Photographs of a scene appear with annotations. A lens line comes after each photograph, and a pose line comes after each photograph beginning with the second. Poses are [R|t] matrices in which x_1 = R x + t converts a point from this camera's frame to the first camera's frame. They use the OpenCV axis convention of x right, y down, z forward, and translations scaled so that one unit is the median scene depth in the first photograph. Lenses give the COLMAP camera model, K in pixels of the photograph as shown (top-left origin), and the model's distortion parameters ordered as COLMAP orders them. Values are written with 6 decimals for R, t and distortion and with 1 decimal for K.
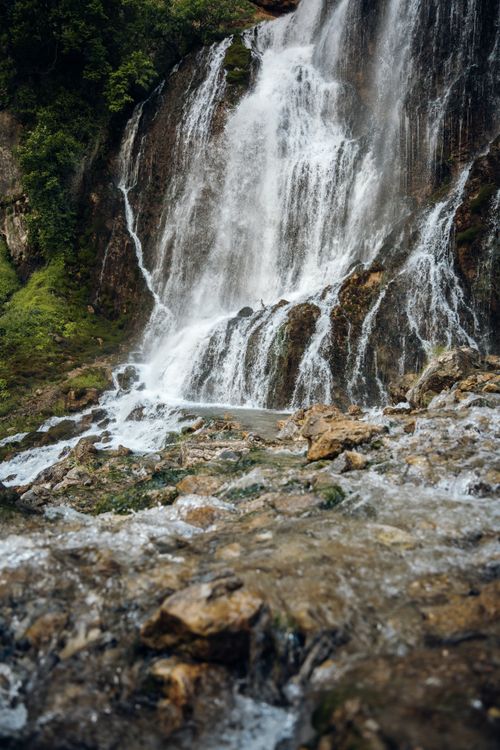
lens RADIAL K [[515.0, 0, 244.2], [0, 515.0, 376.5], [0, 0, 1]] dist [-0.134381, 0.104234]
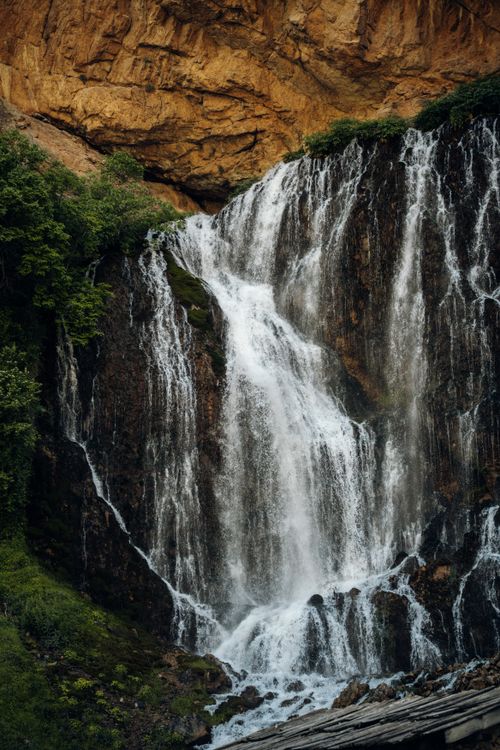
lens RADIAL K [[1410.3, 0, 246.8], [0, 1410.3, 381.2], [0, 0, 1]] dist [0.425691, 0.000000]
pose [[0.890571, 0.088000, 0.446250, -1.445580], [0.051338, 0.955389, -0.290854, 0.281511], [-0.451938, 0.281936, 0.846324, -1.481492]]
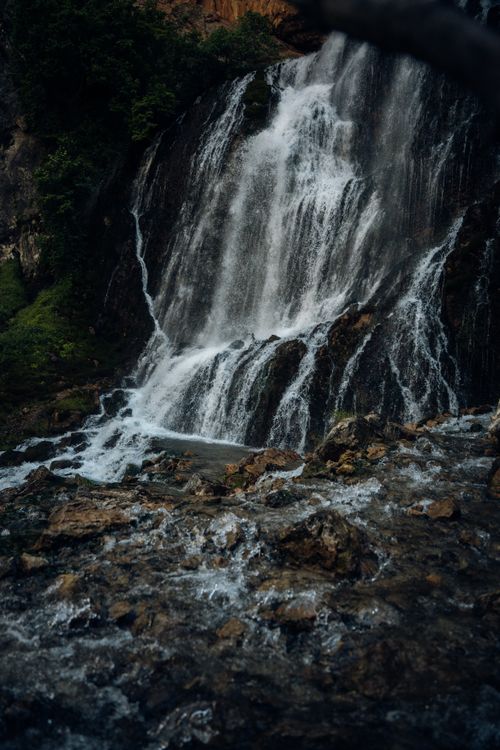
lens RADIAL K [[515.0, 0, 245.2], [0, 515.0, 378.2], [0, 0, 1]] dist [-0.134381, 0.104234]
pose [[0.996845, 0.066079, -0.043982, 0.068427], [-0.067958, 0.996774, -0.042701, -0.019511], [0.041019, 0.045555, 0.998119, 0.005007]]
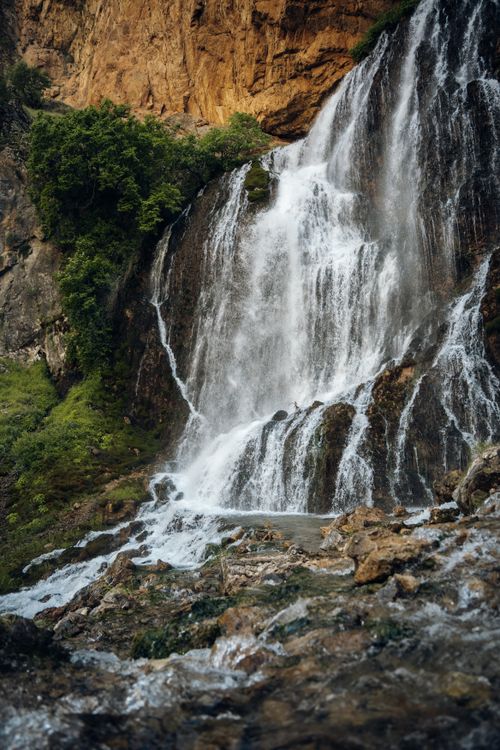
lens RADIAL K [[515.0, 0, 243.5], [0, 515.0, 375.3], [0, 0, 1]] dist [-0.134381, 0.104234]
pose [[0.995961, -0.063621, -0.063360, 0.000282], [0.049672, 0.978235, -0.201466, -0.004172], [0.074799, 0.197505, 0.977444, 0.001438]]
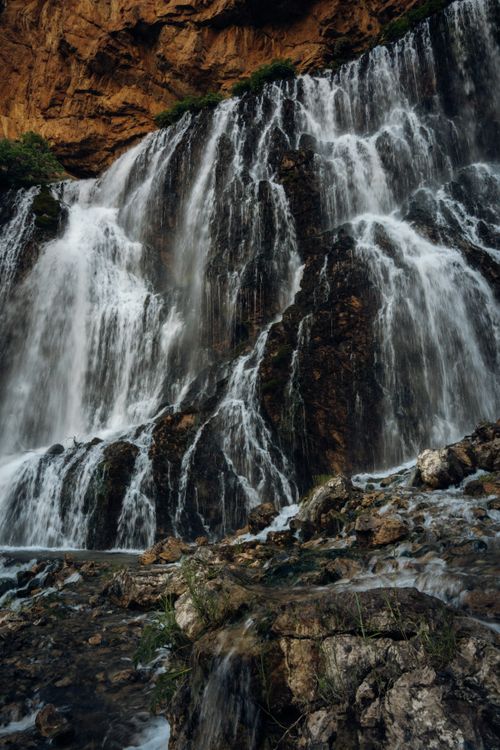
lens RADIAL K [[515.0, 0, 244.1], [0, 515.0, 374.8], [0, 0, 1]] dist [-0.134381, 0.104234]
pose [[0.898052, 0.076016, 0.433271, -0.104331], [0.045478, 0.963633, -0.263329, 0.007305], [-0.437531, 0.256188, 0.861936, -0.019085]]
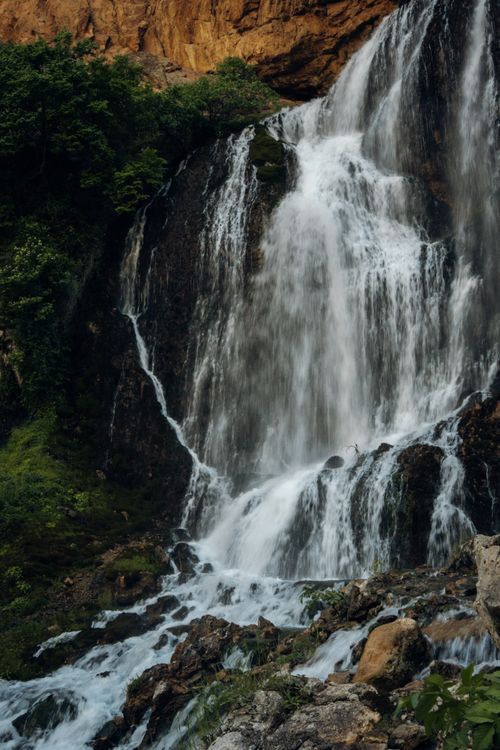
lens RADIAL K [[780.1, 0, 247.0], [0, 780.1, 380.3], [0, 0, 1]] dist [-0.099044, 0.000000]
pose [[0.998025, -0.047805, 0.040752, -0.169773], [0.056958, 0.962254, -0.266127, 0.057662], [-0.026491, 0.267922, 0.963076, -0.141932]]
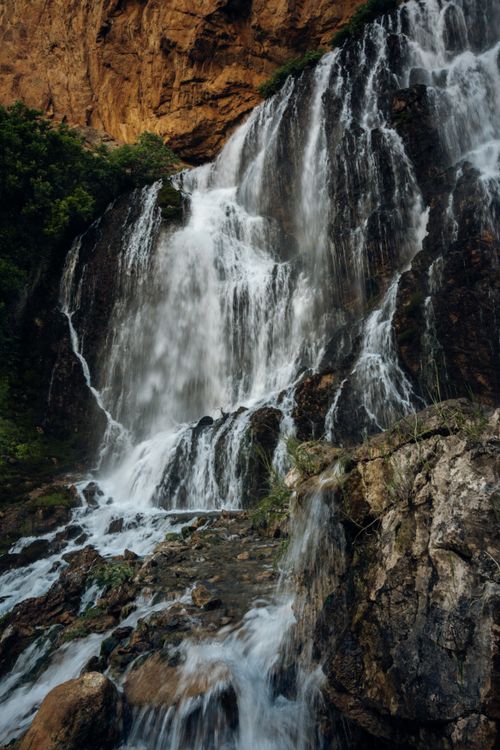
lens RADIAL K [[515.0, 0, 245.1], [0, 515.0, 374.4], [0, 0, 1]] dist [-0.134381, 0.104234]
pose [[0.983321, -0.050682, 0.174673, -0.097717], [0.090733, 0.969045, -0.229608, 0.029796], [-0.157628, 0.241627, 0.957481, -0.032215]]
